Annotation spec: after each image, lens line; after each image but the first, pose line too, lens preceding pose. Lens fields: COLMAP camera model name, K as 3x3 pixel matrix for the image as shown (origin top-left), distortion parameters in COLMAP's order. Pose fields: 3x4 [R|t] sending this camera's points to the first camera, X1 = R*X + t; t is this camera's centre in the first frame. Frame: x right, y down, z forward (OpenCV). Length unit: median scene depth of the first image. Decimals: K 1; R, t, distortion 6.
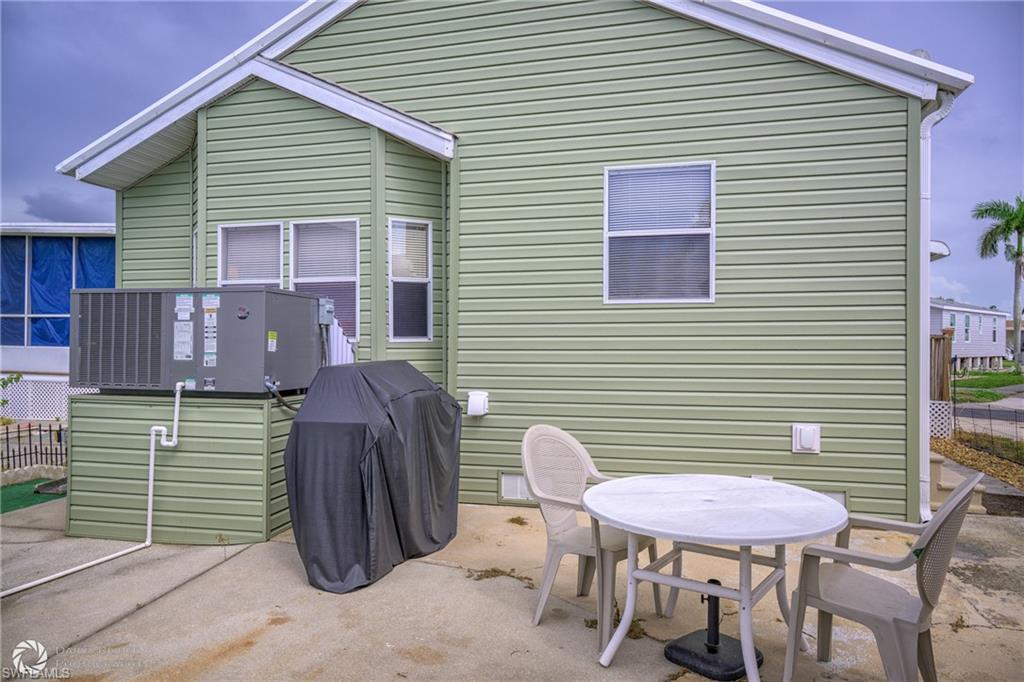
lens RADIAL K [[732.3, 0, 512.0], [0, 732.3, 341.0], [0, 0, 1]] dist [-0.000350, -0.000139]
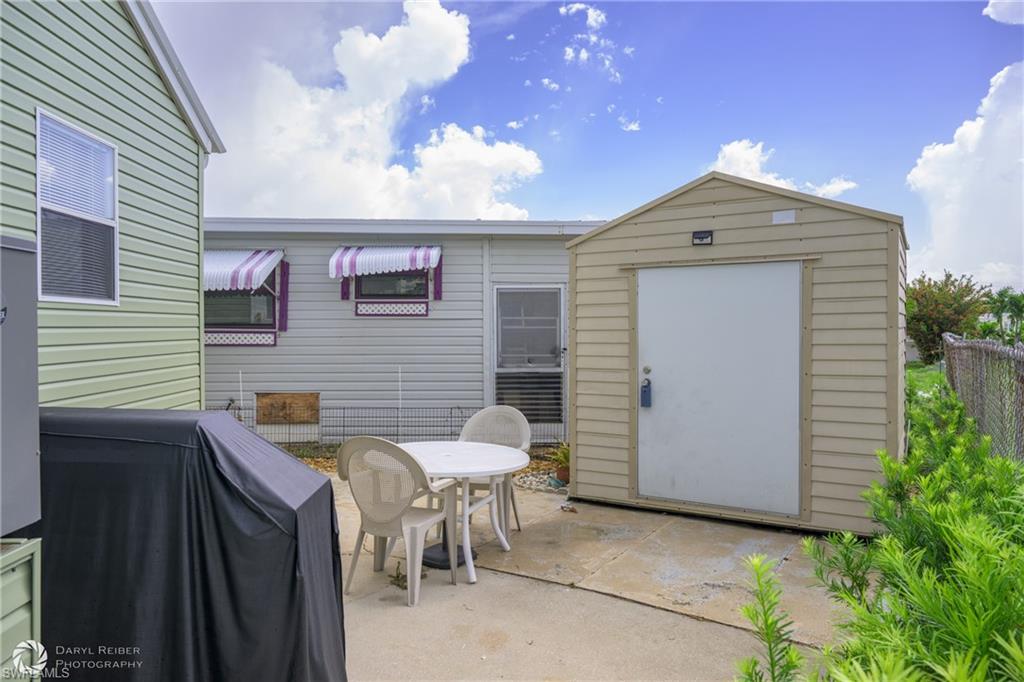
lens RADIAL K [[732.3, 0, 512.0], [0, 732.3, 341.0], [0, 0, 1]] dist [-0.000350, -0.000139]
pose [[-0.291289, -0.006676, 0.956612, -0.720734], [0.017262, 0.999776, 0.012234, -0.012475], [-0.956479, 0.020077, -0.291108, 0.800831]]
